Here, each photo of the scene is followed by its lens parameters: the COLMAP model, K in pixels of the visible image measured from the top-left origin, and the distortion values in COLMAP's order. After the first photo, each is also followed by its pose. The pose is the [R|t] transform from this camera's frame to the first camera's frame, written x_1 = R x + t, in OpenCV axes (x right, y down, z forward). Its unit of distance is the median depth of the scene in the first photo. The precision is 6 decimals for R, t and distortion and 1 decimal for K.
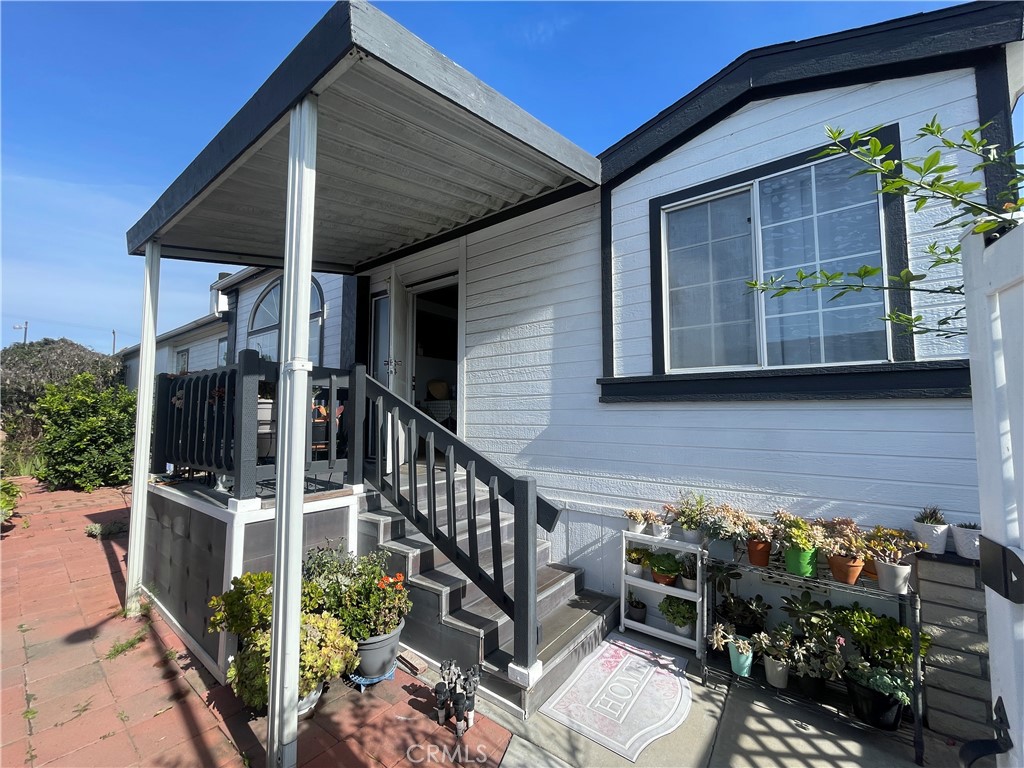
lens RADIAL K [[416.0, 0, 516.1], [0, 416.0, 387.0], [0, 0, 1]] dist [-0.003904, -0.000314]
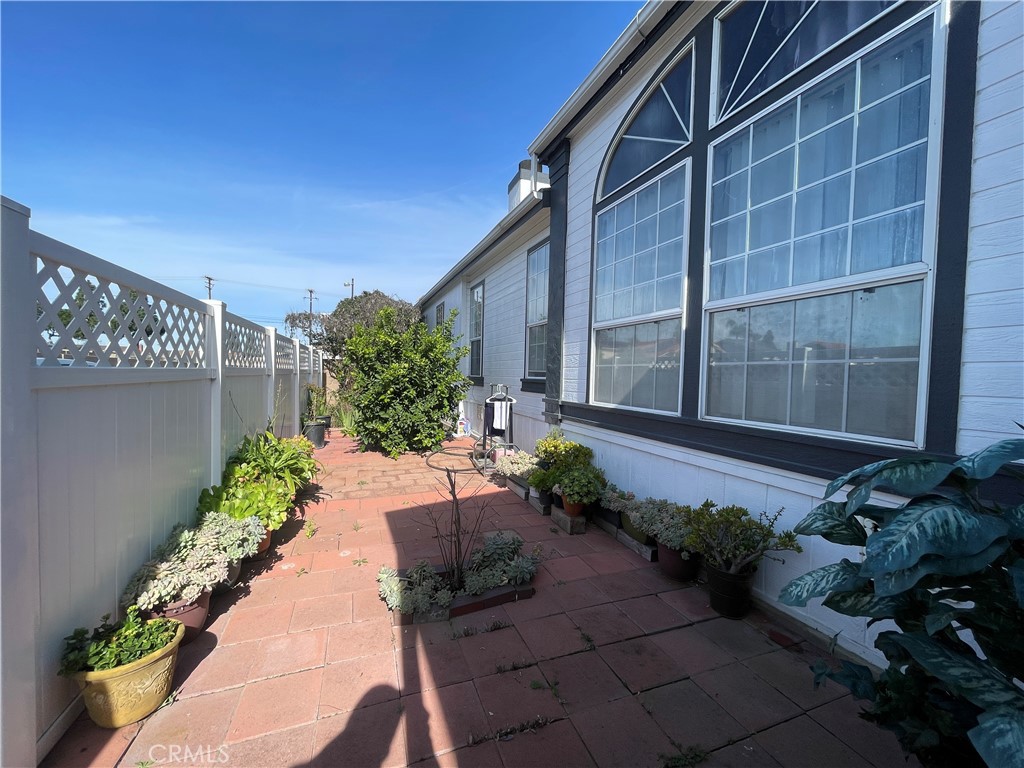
lens RADIAL K [[416.0, 0, 516.4], [0, 416.0, 388.8], [0, 0, 1]] dist [-0.003904, -0.000314]
pose [[0.859047, 0.037186, -0.510545, -0.417597], [0.009182, 0.996078, 0.088001, 0.052984], [0.511815, -0.080285, 0.855336, 0.434973]]
